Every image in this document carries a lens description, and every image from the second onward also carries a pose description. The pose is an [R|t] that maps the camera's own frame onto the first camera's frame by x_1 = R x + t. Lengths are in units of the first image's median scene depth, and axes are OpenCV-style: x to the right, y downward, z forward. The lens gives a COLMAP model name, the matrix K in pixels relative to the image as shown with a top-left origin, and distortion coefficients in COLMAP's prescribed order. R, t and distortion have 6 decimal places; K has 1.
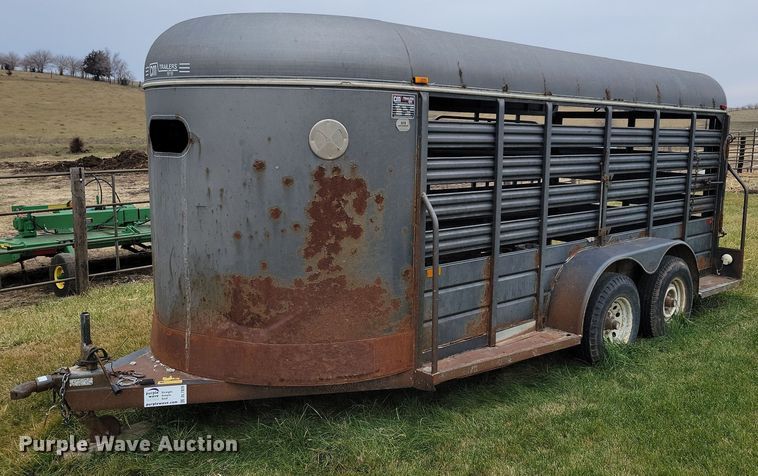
lens RADIAL K [[718.3, 0, 362.8], [0, 718.3, 235.6], [0, 0, 1]] dist [0.023296, 0.002033]
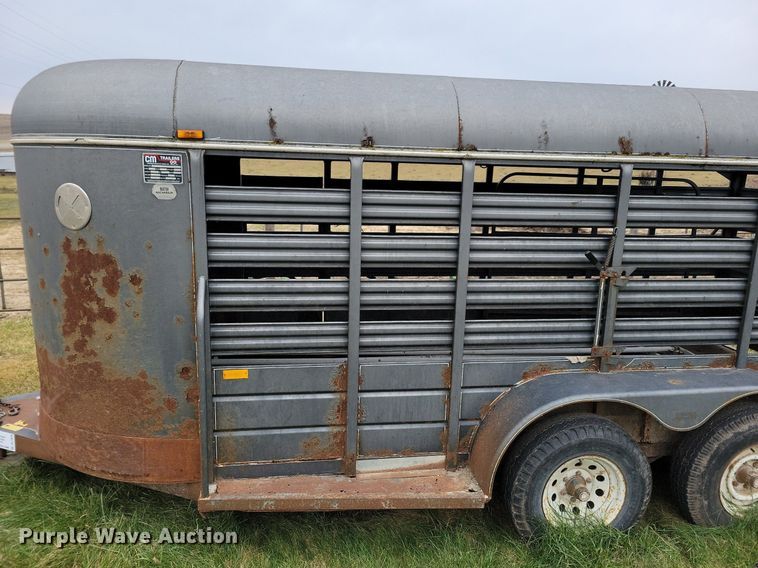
lens RADIAL K [[562.3, 0, 352.3], [0, 562.3, 288.7], [0, 0, 1]] dist [0.034086, -0.006219]
pose [[0.824127, 0.126135, -0.552182, 0.576939], [-0.095294, 0.991869, 0.084347, -0.116857], [0.558332, -0.016893, 0.829446, 0.579153]]
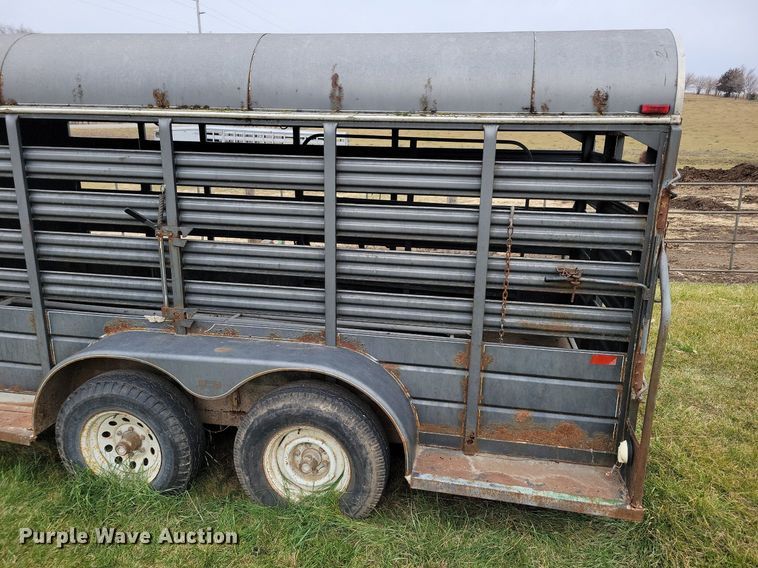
lens RADIAL K [[562.3, 0, 352.3], [0, 562.3, 288.7], [0, 0, 1]] dist [0.034086, -0.006219]
pose [[0.602190, 0.207498, -0.770917, 1.126714], [-0.125236, 0.978231, 0.165471, -0.181513], [0.788469, -0.003098, 0.615066, 1.098056]]
